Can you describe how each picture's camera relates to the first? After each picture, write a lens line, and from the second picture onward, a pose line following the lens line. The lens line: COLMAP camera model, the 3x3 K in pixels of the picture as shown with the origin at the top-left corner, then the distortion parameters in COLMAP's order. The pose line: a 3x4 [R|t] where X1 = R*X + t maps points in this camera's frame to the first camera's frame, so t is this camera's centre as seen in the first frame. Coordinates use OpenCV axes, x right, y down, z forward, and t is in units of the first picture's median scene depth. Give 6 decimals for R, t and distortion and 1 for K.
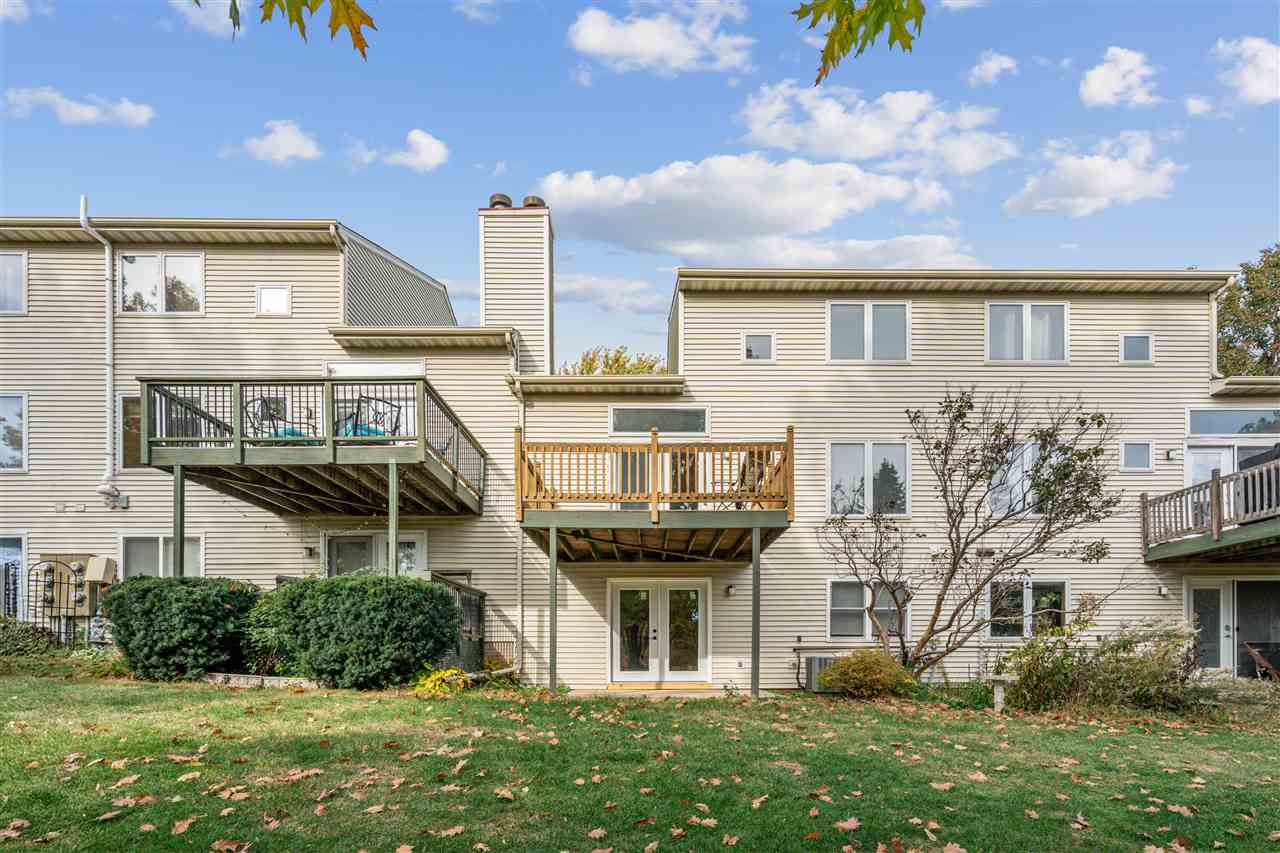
lens RADIAL K [[734.9, 0, 640.0], [0, 734.9, 426.5], [0, 0, 1]] dist [0.000766, 0.000168]
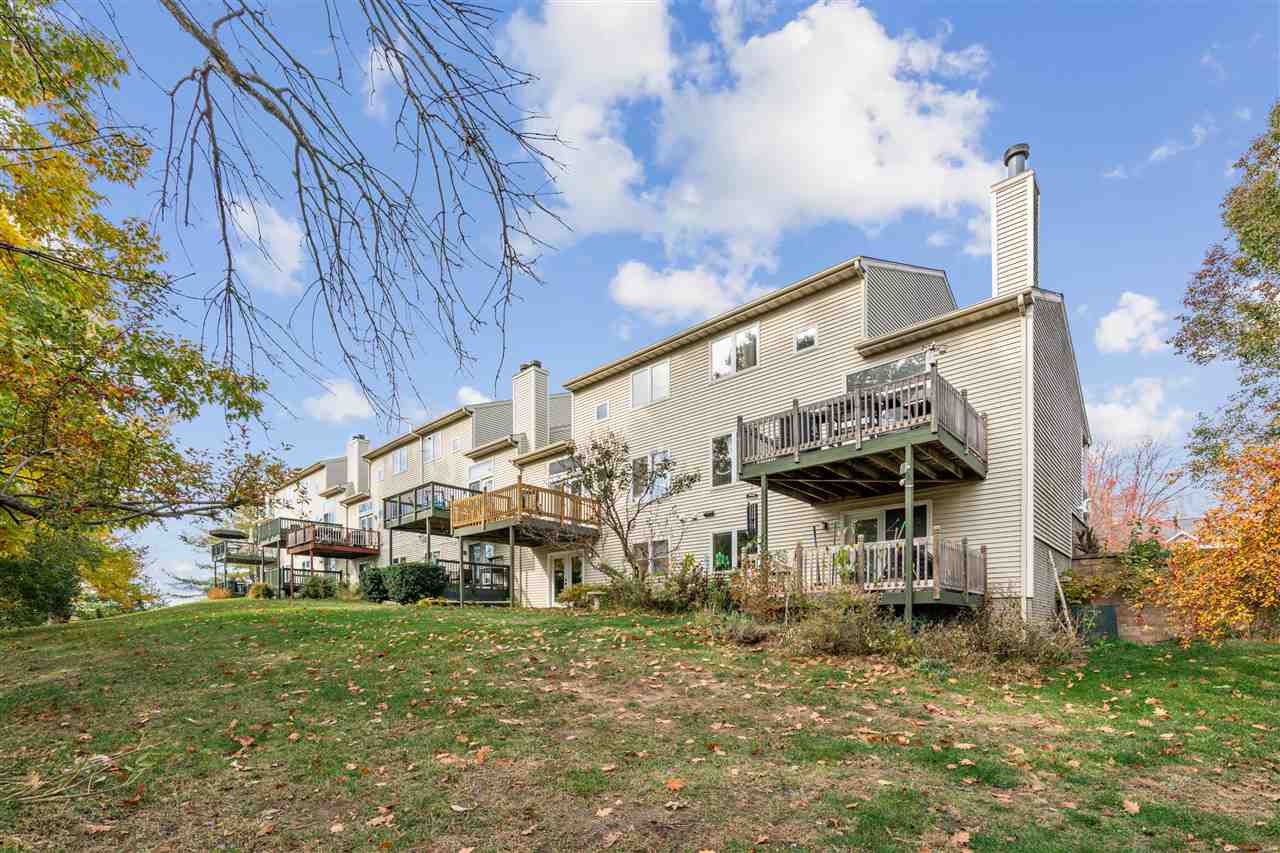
lens RADIAL K [[591.6, 0, 640.0], [0, 591.6, 426.5], [0, 0, 1]] dist [-0.000184, 0.000464]
pose [[0.701595, -0.220664, -0.677549, 1.155659], [0.224050, 0.970932, -0.084212, 0.061356], [0.676437, -0.092722, 0.730641, 0.037926]]
